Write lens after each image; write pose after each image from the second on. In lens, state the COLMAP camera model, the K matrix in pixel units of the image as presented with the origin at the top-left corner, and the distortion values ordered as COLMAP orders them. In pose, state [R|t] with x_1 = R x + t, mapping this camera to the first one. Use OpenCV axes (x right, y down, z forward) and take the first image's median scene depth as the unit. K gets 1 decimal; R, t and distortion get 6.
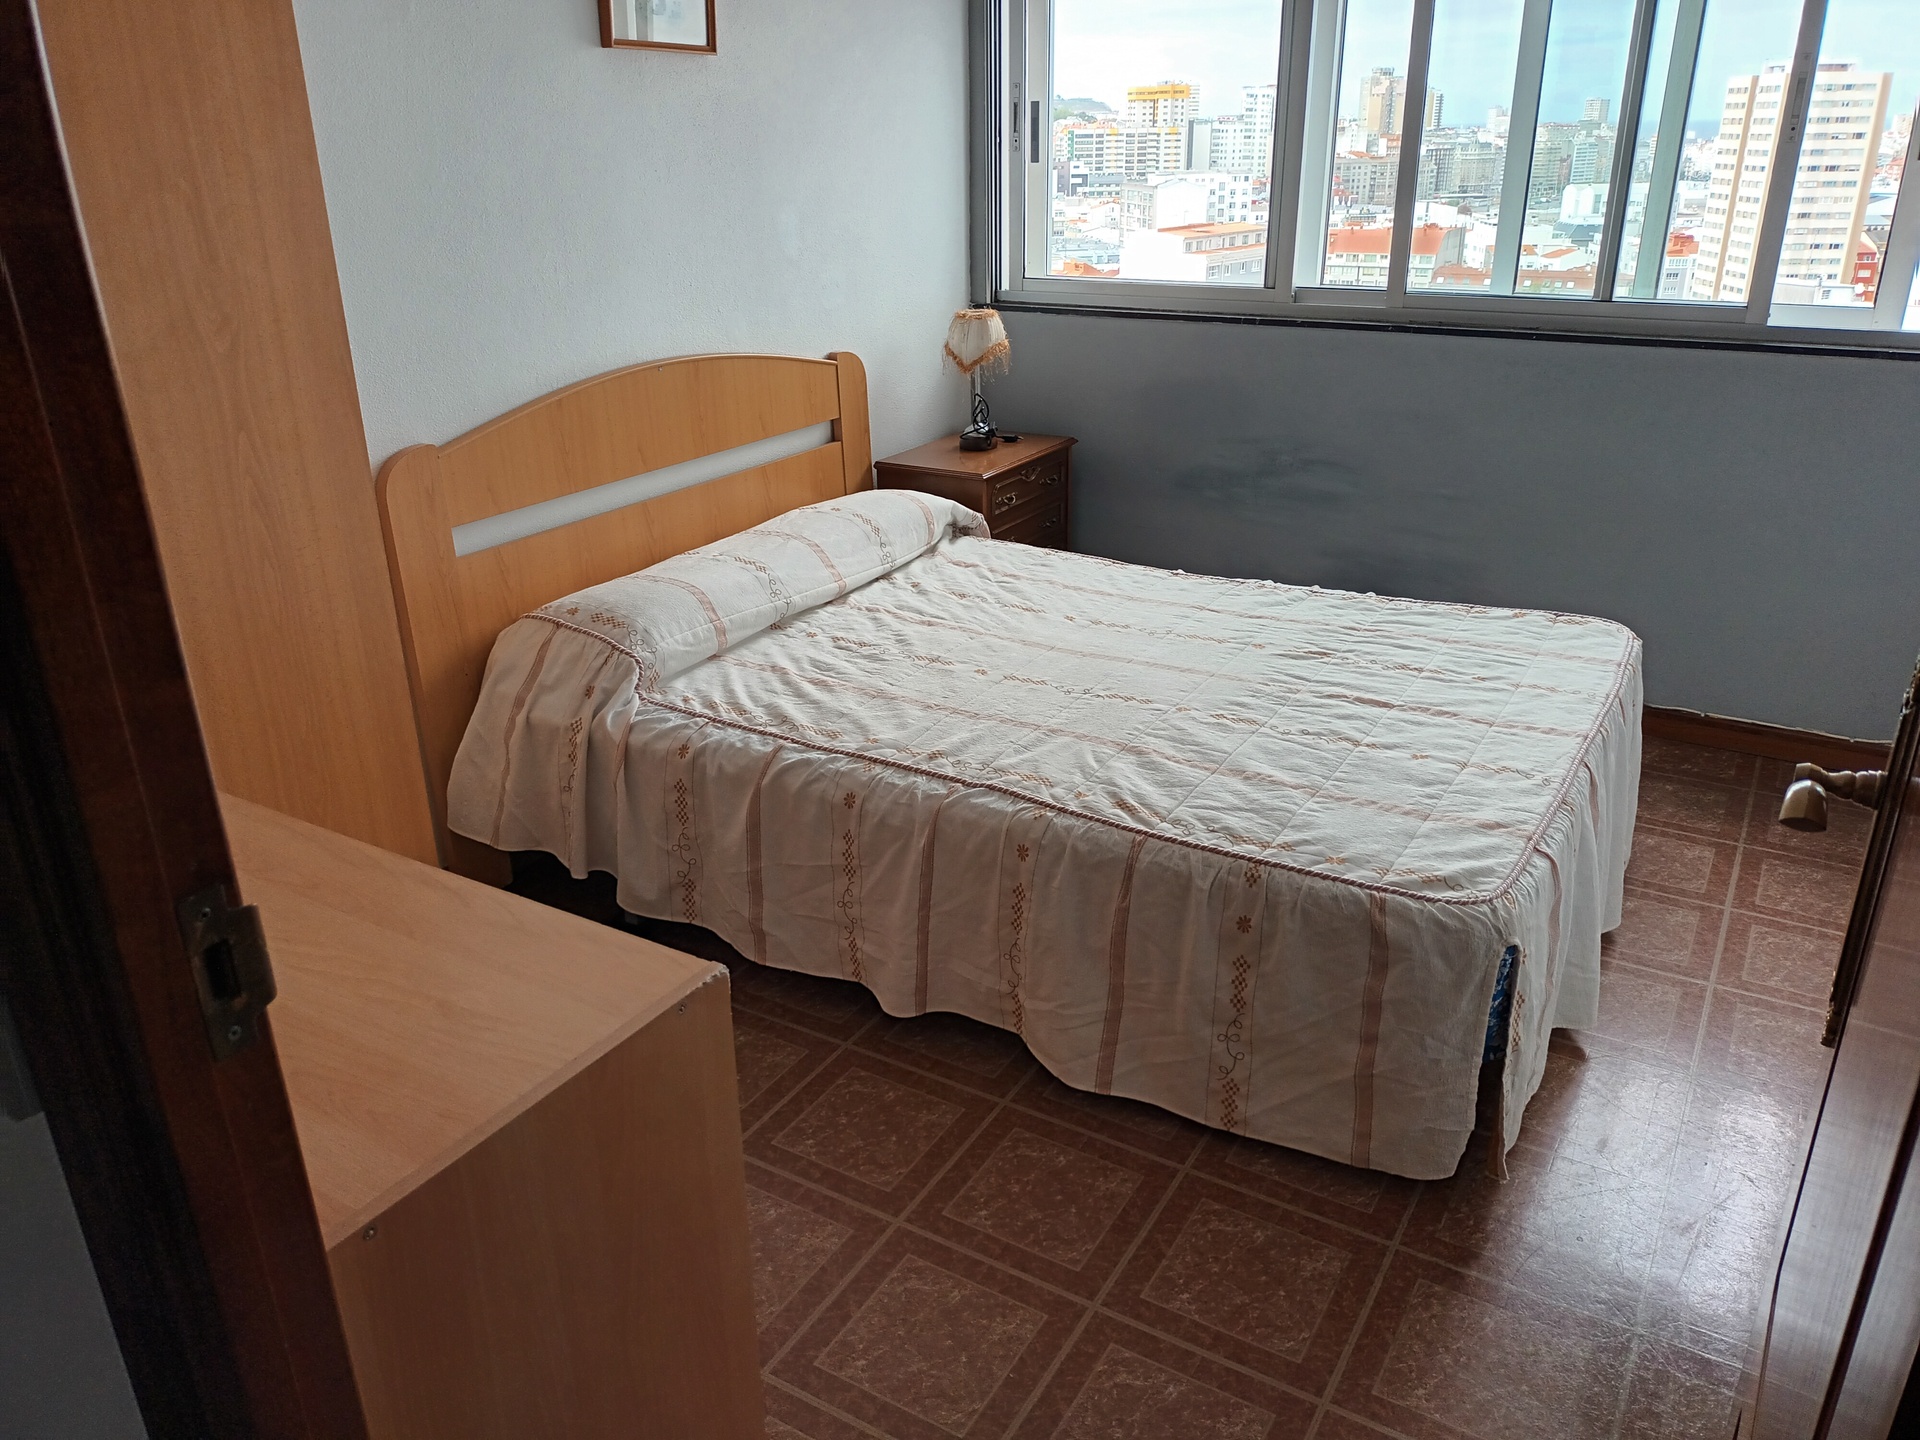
lens RADIAL K [[1412.5, 0, 960.0], [0, 1412.5, 720.0], [0, 0, 1]] dist [-0.002087, -0.002812]
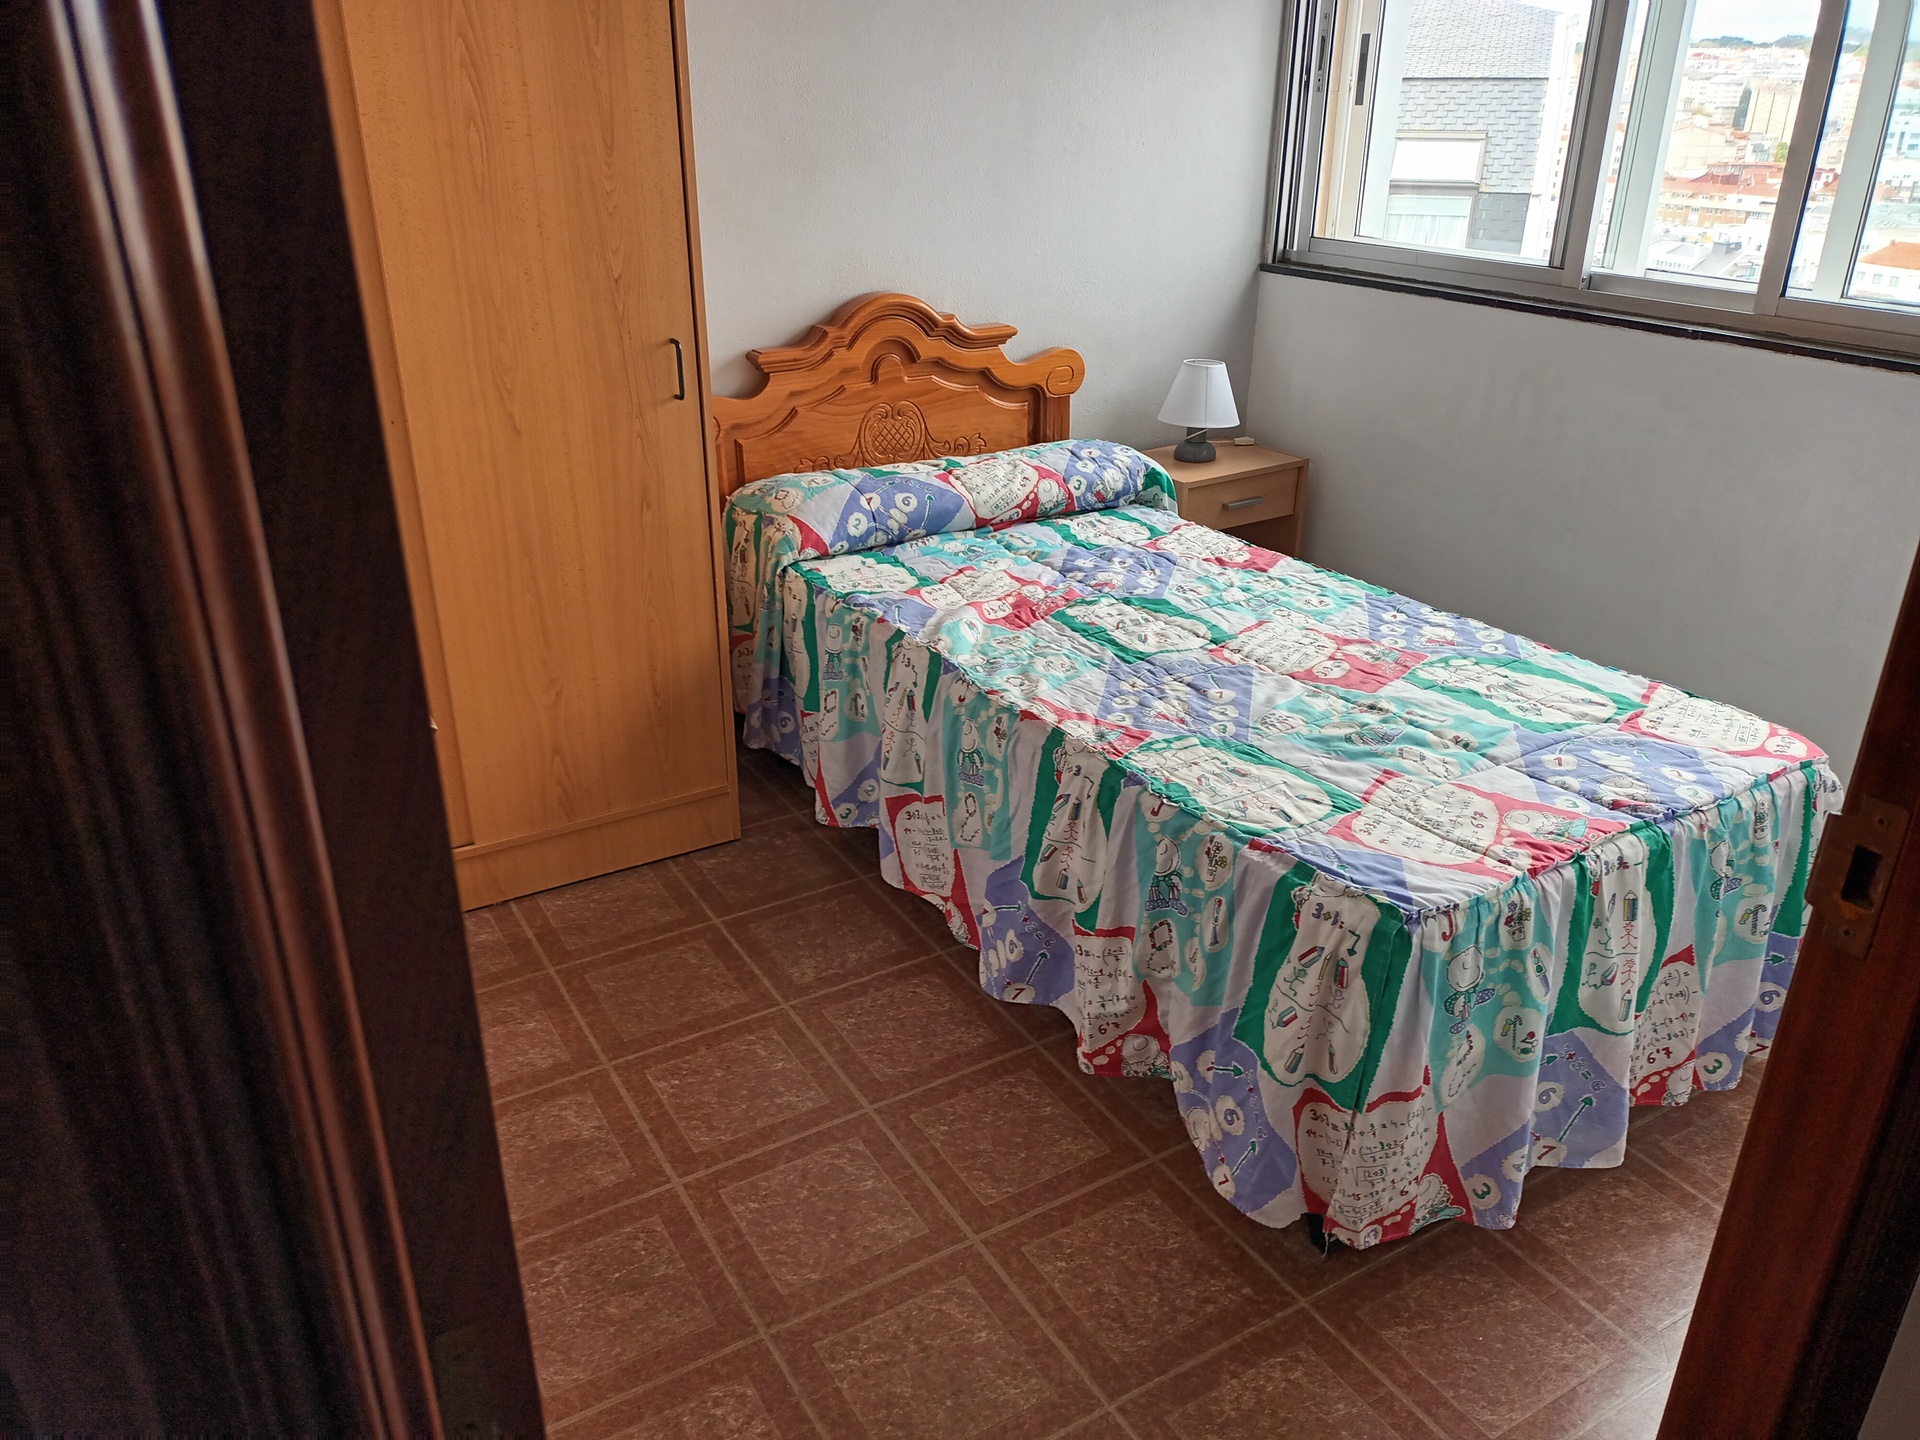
lens RADIAL K [[1412.5, 0, 960.0], [0, 1412.5, 720.0], [0, 0, 1]] dist [-0.002087, -0.002812]
pose [[0.884354, 0.223605, -0.409778, 0.284004], [-0.217585, 0.974073, 0.061950, -0.037881], [0.413006, 0.034376, 0.910079, 0.153879]]
